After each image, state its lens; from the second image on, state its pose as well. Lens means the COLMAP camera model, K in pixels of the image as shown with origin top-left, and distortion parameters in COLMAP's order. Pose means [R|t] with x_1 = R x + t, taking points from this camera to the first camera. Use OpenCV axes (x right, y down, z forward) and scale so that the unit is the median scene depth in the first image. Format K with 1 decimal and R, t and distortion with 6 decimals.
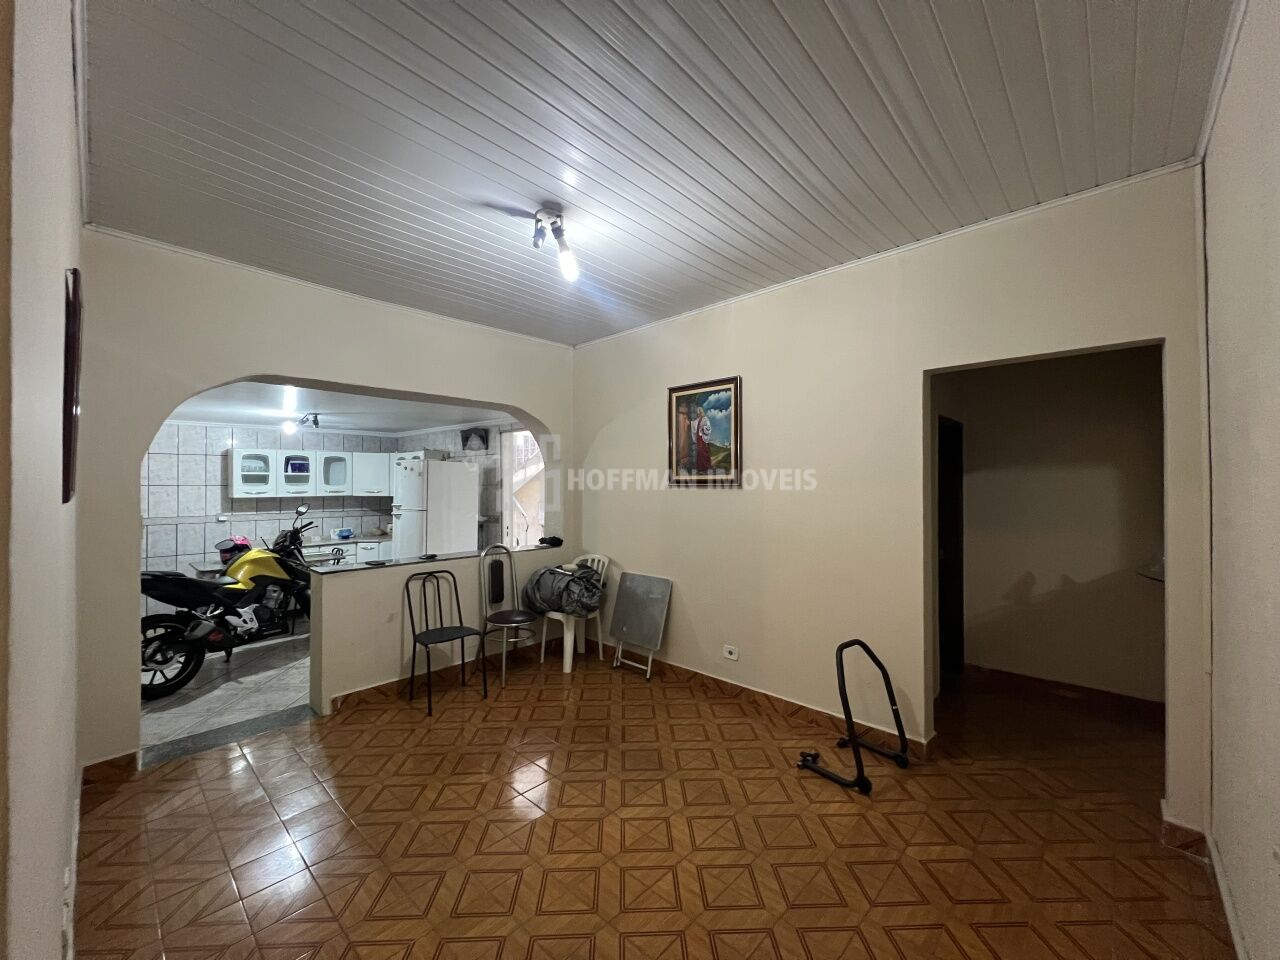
lens RADIAL K [[514.0, 0, 640.8], [0, 514.0, 479.6], [0, 0, 1]] dist [0.000434, -0.000582]
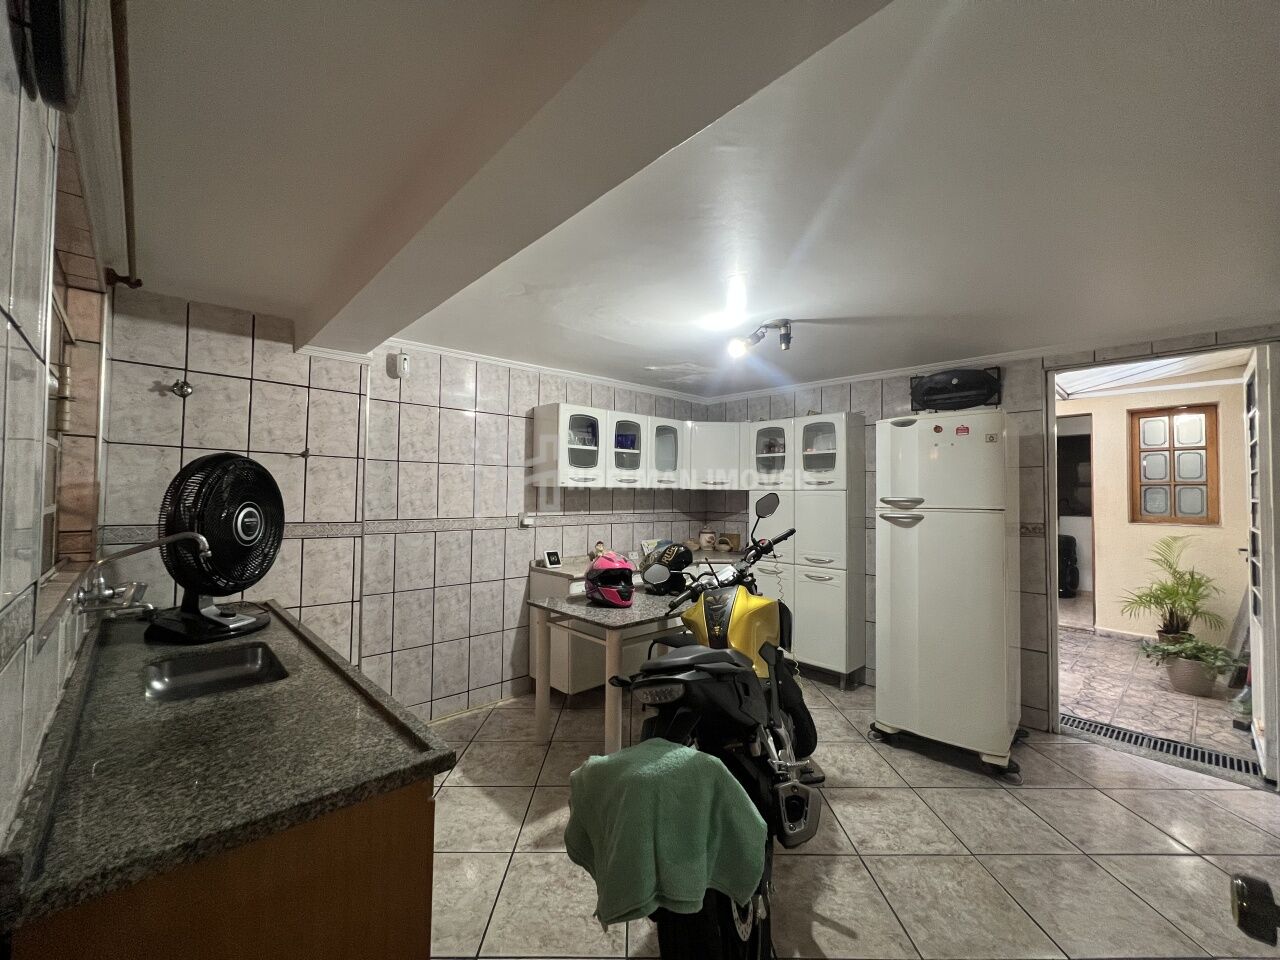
lens RADIAL K [[514.0, 0, 635.8], [0, 514.0, 483.2], [0, 0, 1]] dist [0.000434, -0.000582]
pose [[0.996892, 0.008263, -0.078347, -0.639012], [-0.009461, 0.999844, -0.014935, 0.038313], [0.078211, 0.015630, 0.996814, 0.407371]]
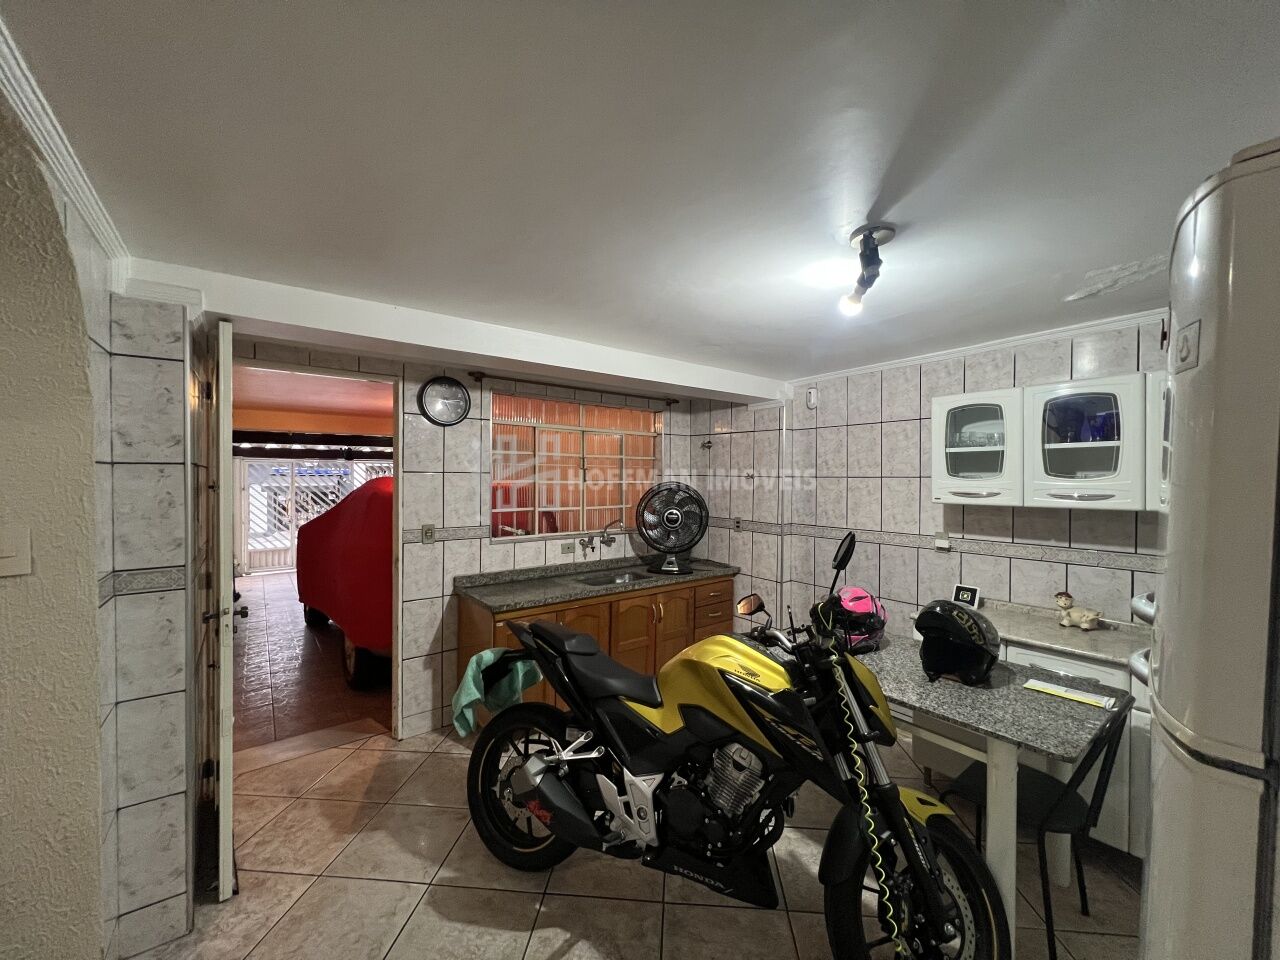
lens RADIAL K [[514.0, 0, 640.2], [0, 514.0, 481.9], [0, 0, 1]] dist [0.000434, -0.000582]
pose [[-0.165363, 0.008894, -0.986193, -0.275766], [0.003200, 0.999959, 0.008482, 0.010870], [0.986228, -0.001753, -0.165384, 0.792526]]
